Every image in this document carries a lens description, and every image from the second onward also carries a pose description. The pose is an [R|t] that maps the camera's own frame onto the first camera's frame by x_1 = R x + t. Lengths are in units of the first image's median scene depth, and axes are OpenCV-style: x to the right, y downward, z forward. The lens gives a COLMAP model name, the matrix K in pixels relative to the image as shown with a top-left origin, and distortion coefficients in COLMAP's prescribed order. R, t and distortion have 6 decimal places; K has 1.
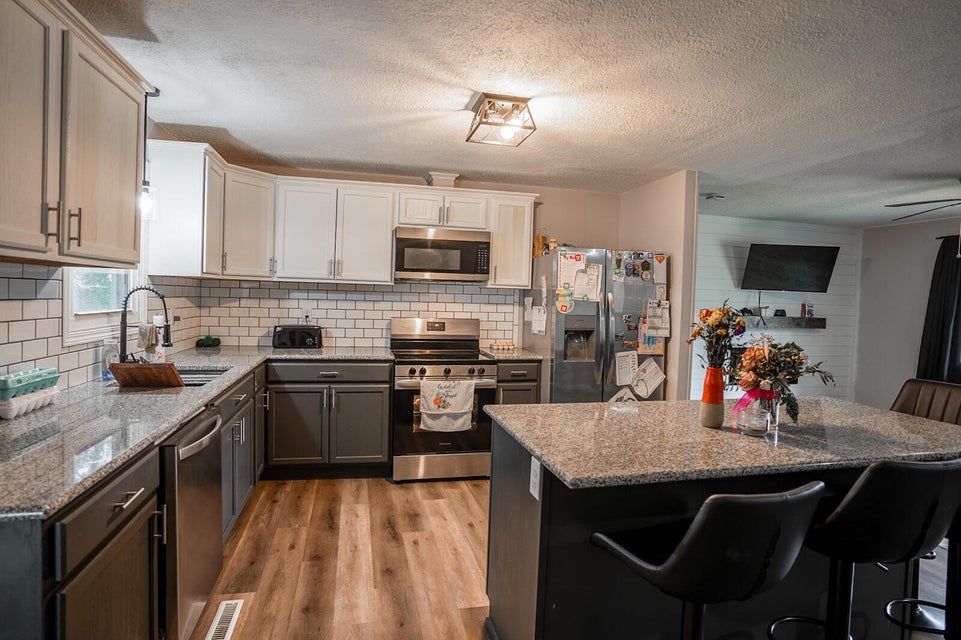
lens RADIAL K [[494.2, 0, 477.5], [0, 494.2, 365.8], [0, 0, 1]] dist [-0.082564, 0.040967]
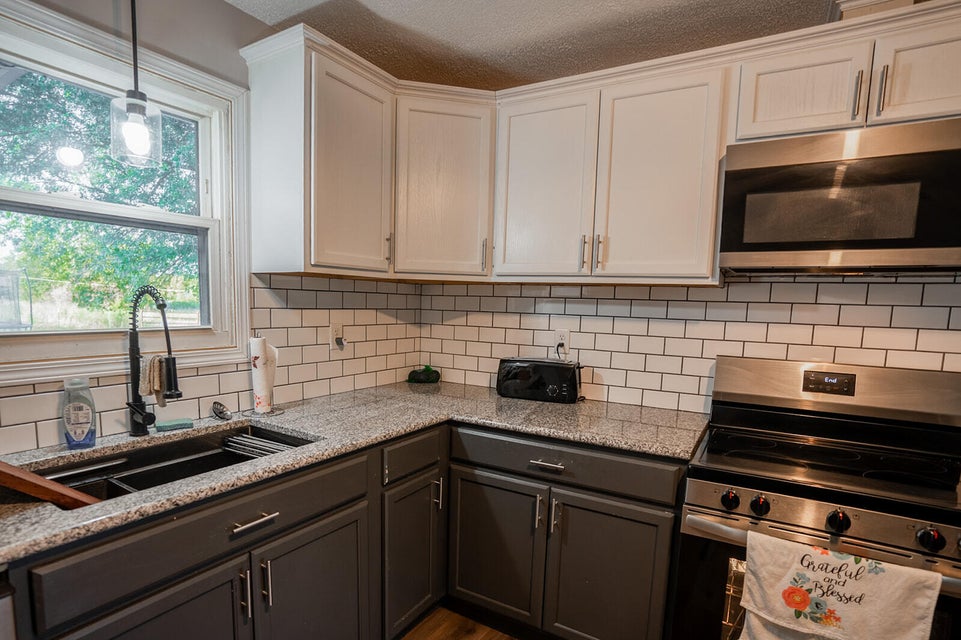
lens RADIAL K [[494.2, 0, 477.5], [0, 494.2, 365.8], [0, 0, 1]] dist [-0.082564, 0.040967]
pose [[0.710706, 0.072344, -0.699760, -0.014418], [-0.099910, 0.994995, 0.001394, -0.072456], [0.696359, 0.068922, 0.714377, 0.560743]]
